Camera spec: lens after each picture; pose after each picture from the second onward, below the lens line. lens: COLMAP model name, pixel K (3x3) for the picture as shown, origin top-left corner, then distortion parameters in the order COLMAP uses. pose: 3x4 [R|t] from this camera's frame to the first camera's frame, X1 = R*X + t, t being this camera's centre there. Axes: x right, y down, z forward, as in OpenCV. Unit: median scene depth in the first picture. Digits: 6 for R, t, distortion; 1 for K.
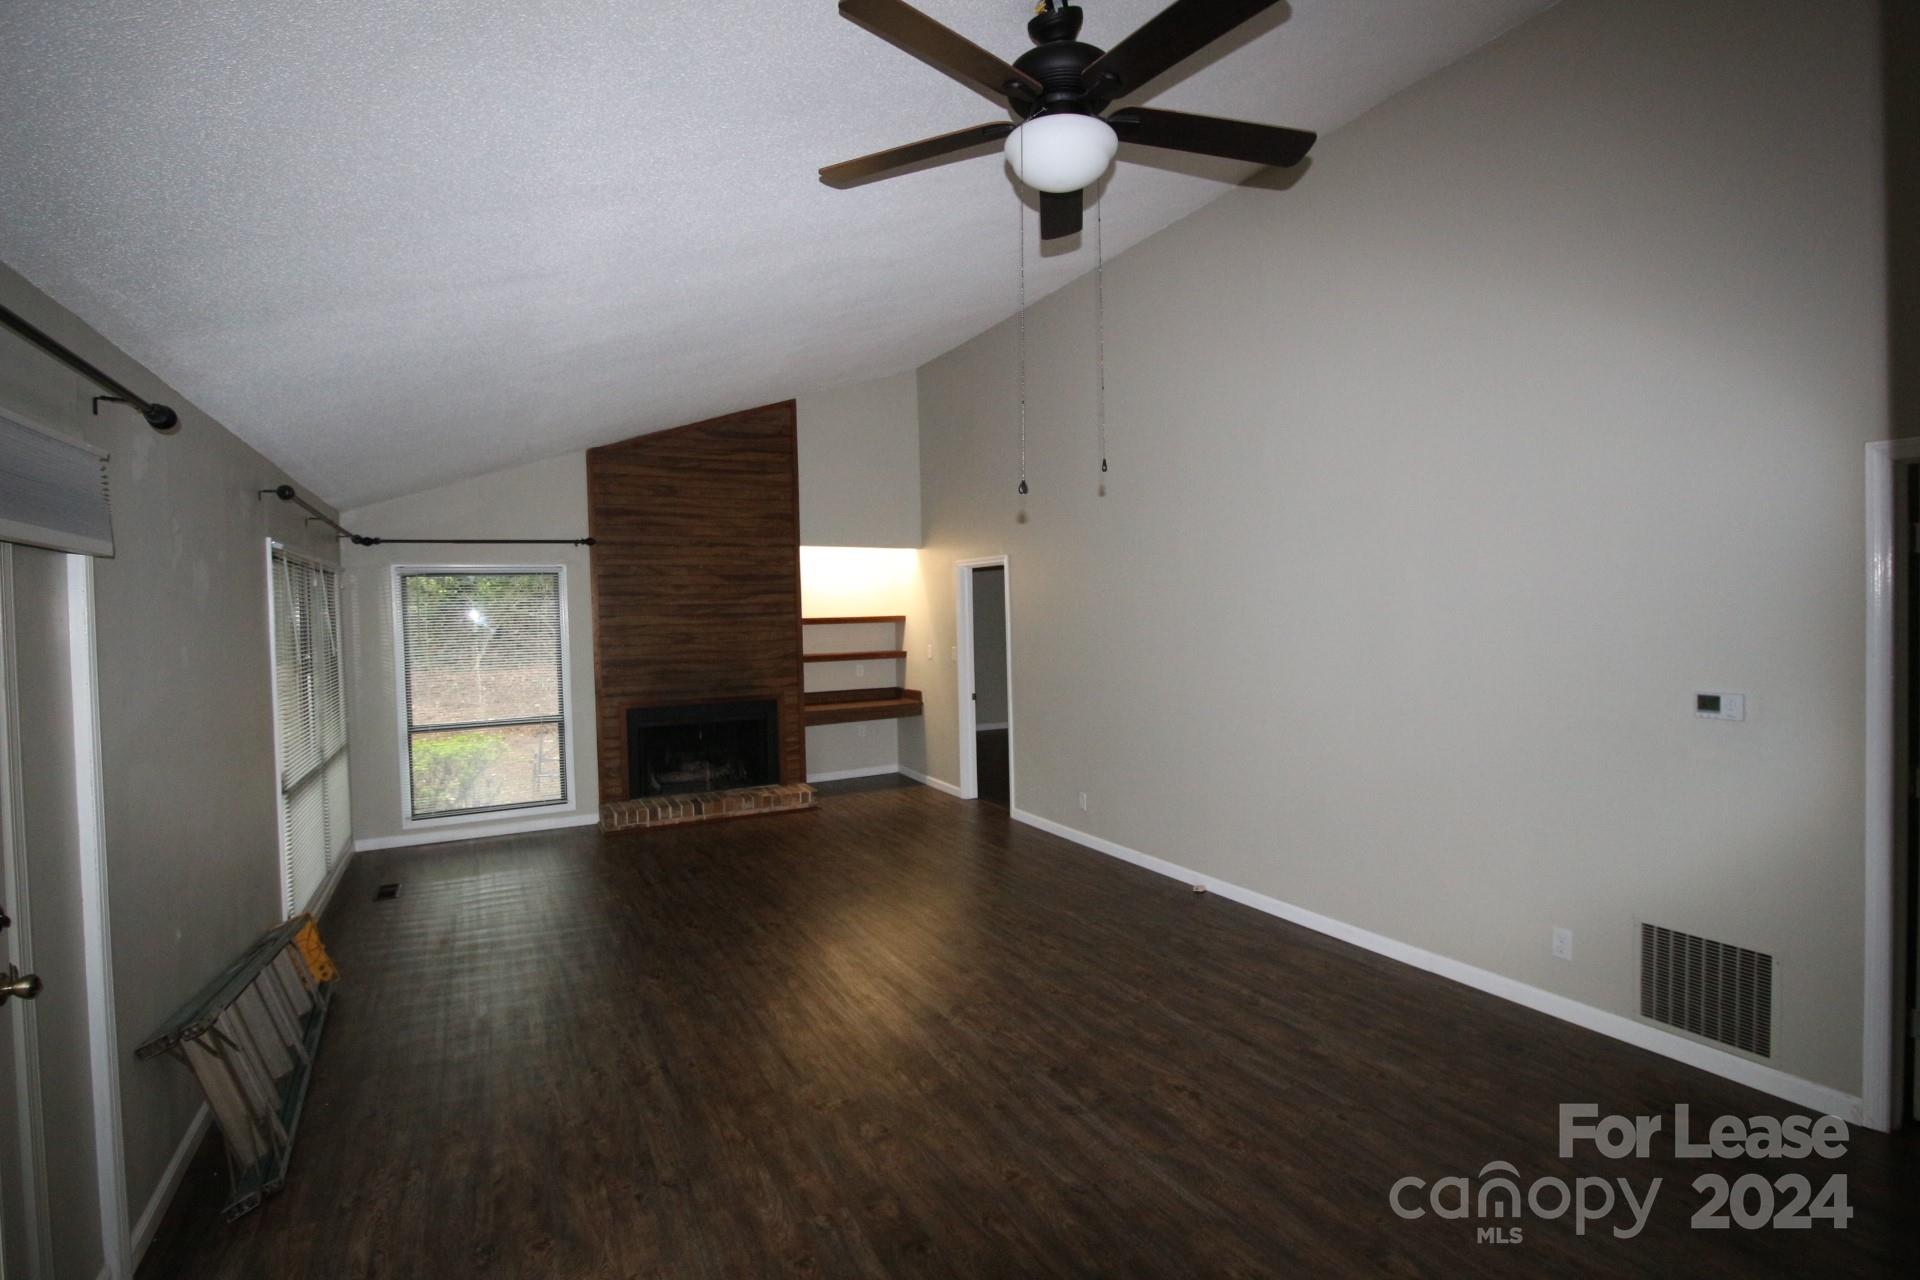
lens RADIAL K [[939.6, 0, 974.0], [0, 939.6, 641.5], [0, 0, 1]] dist [0.002694, 0.000233]
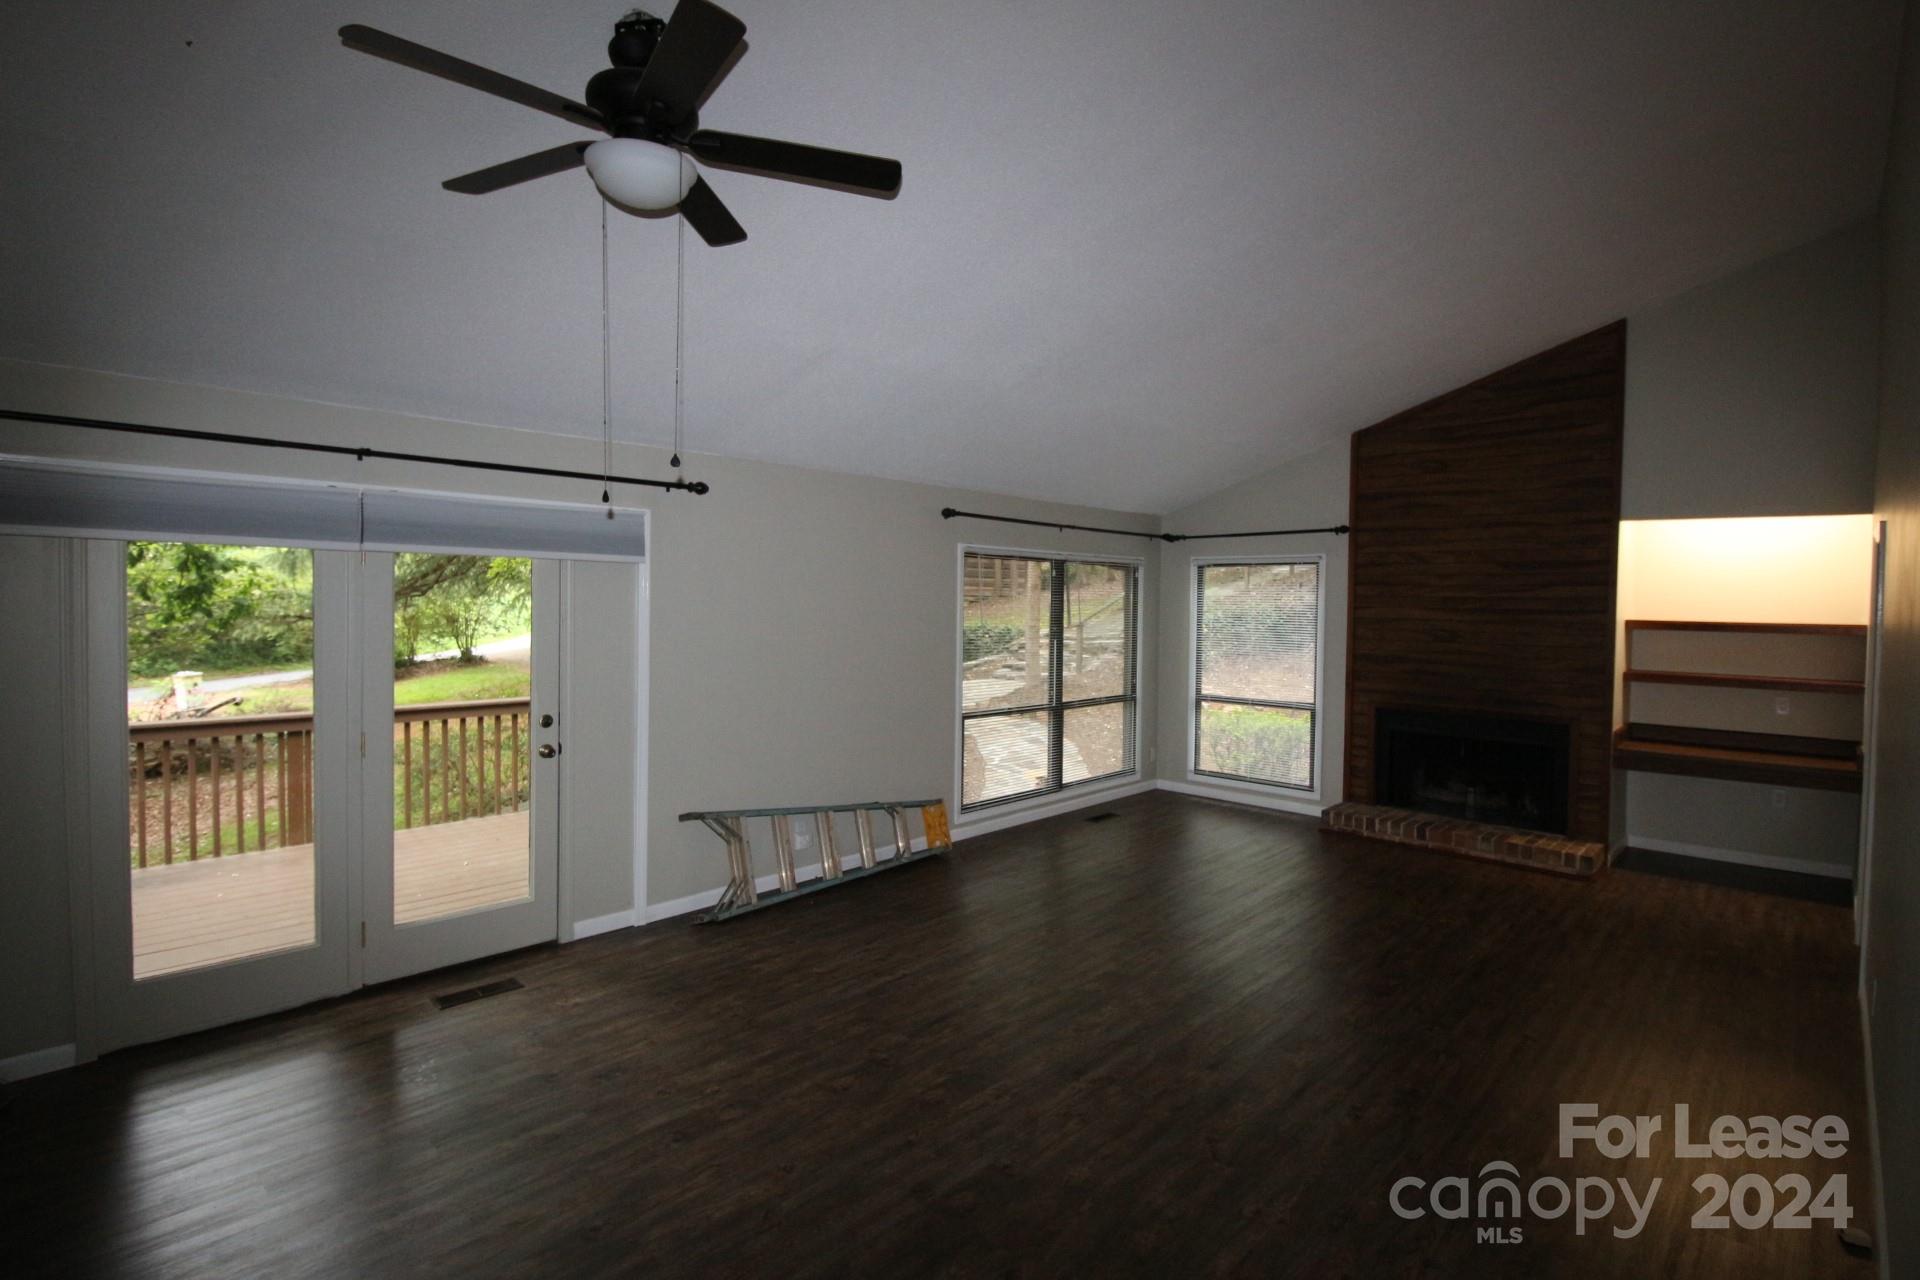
lens RADIAL K [[939.6, 0, 966.4], [0, 939.6, 636.1], [0, 0, 1]] dist [0.002694, 0.000233]
pose [[0.312968, 0.063505, -0.947638, 0.382471], [-0.054985, 0.997300, 0.048673, -0.021748], [0.948171, 0.036873, 0.315614, 0.319236]]
